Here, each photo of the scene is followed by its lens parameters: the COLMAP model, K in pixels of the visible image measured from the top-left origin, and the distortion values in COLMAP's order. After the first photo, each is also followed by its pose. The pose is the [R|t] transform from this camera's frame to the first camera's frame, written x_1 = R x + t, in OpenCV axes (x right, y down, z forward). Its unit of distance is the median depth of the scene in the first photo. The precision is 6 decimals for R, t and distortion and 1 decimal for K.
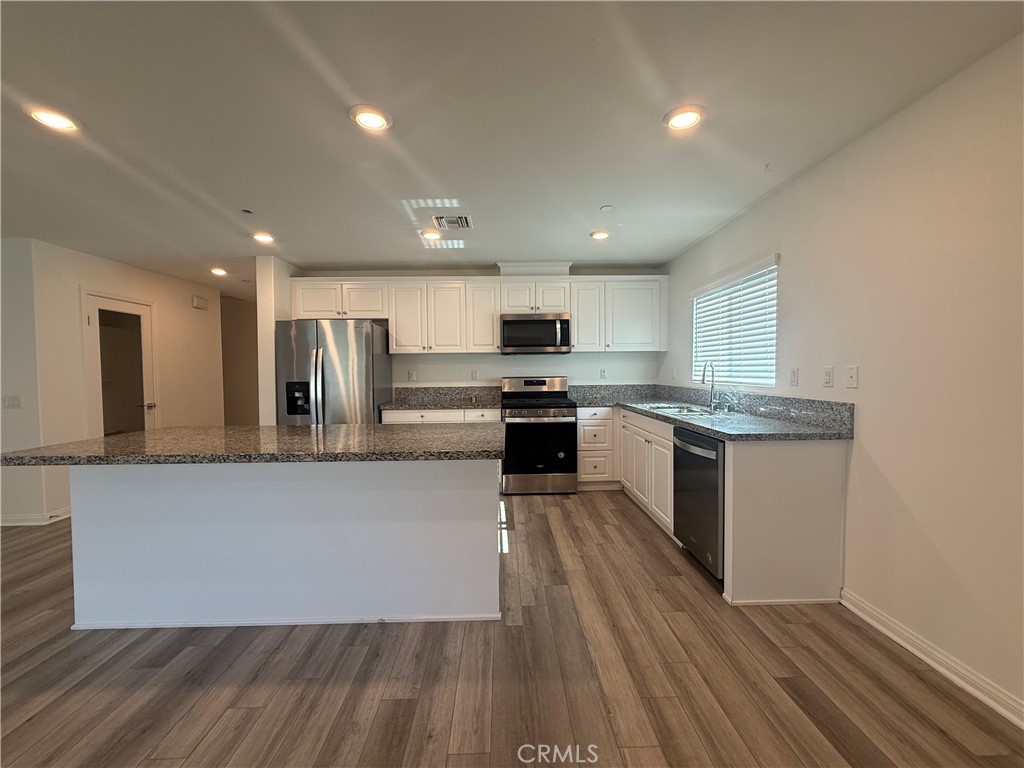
lens RADIAL K [[407.9, 0, 509.4], [0, 407.9, 385.0], [0, 0, 1]] dist [-0.000832, 0.000260]
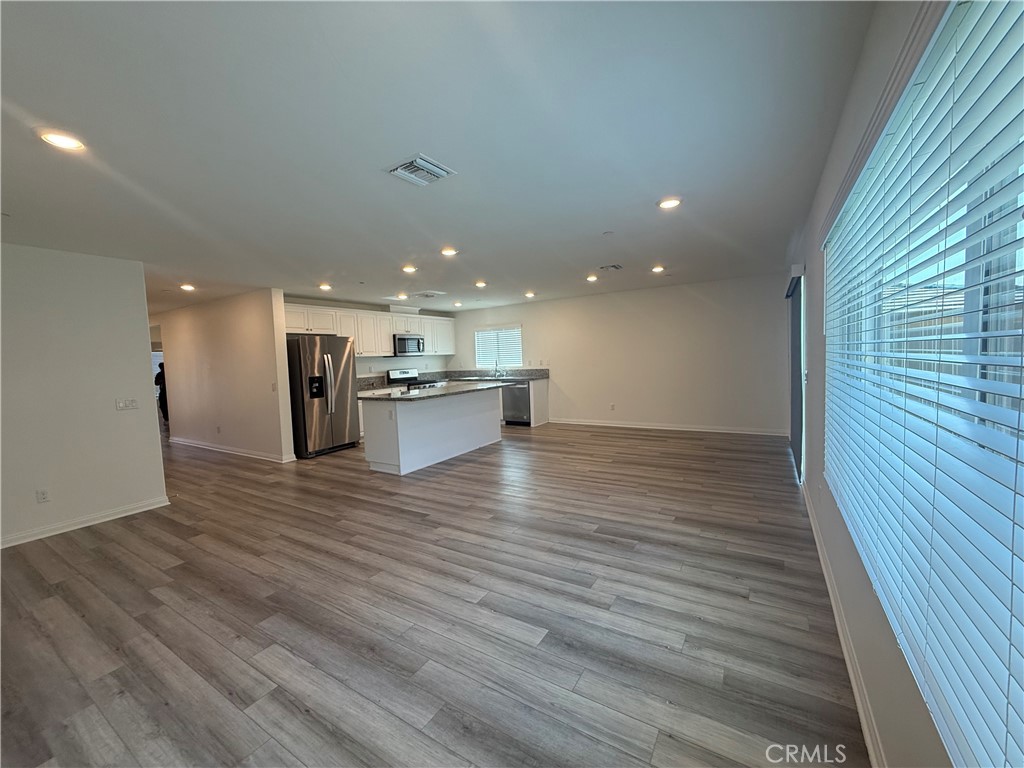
lens RADIAL K [[407.9, 0, 513.1], [0, 407.9, 383.9], [0, 0, 1]] dist [-0.000832, 0.000260]
pose [[0.547463, -0.066405, 0.834191, -1.326824], [0.066849, 0.997131, 0.035504, 0.014322], [-0.834155, 0.036327, 0.550332, -0.432689]]
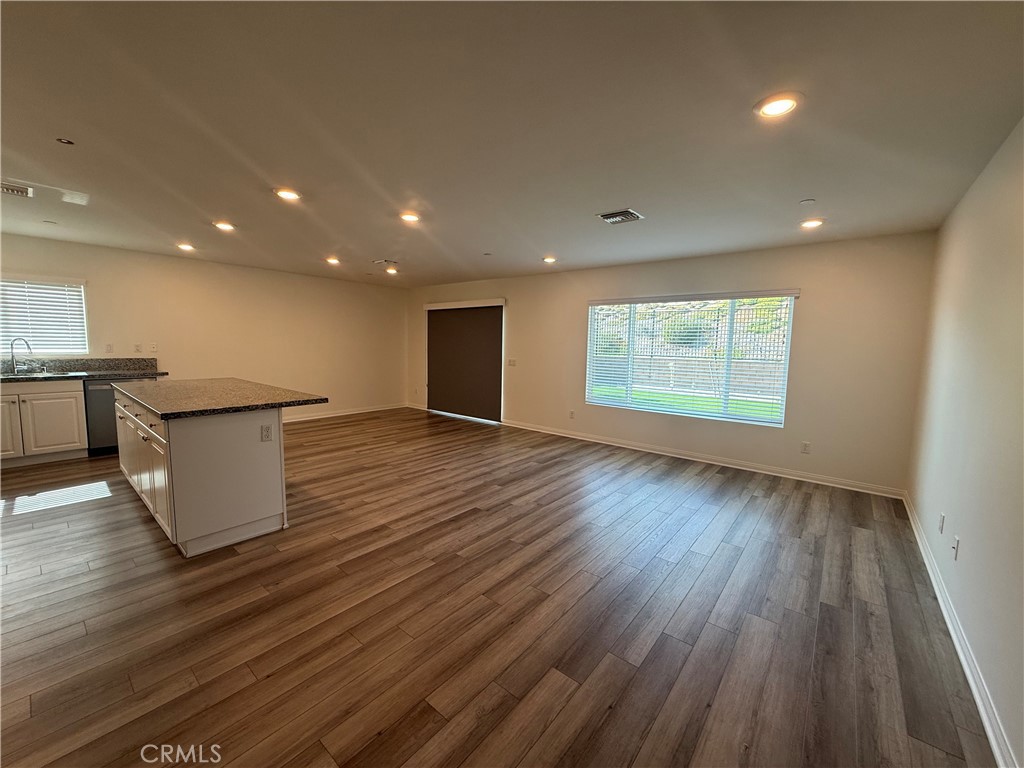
lens RADIAL K [[407.9, 0, 511.3], [0, 407.9, 382.3], [0, 0, 1]] dist [-0.000832, 0.000260]
pose [[-0.756162, -0.067823, 0.650860, -1.293546], [0.013531, 0.992781, 0.119173, -0.038795], [-0.654245, 0.098921, -0.749786, 0.759956]]
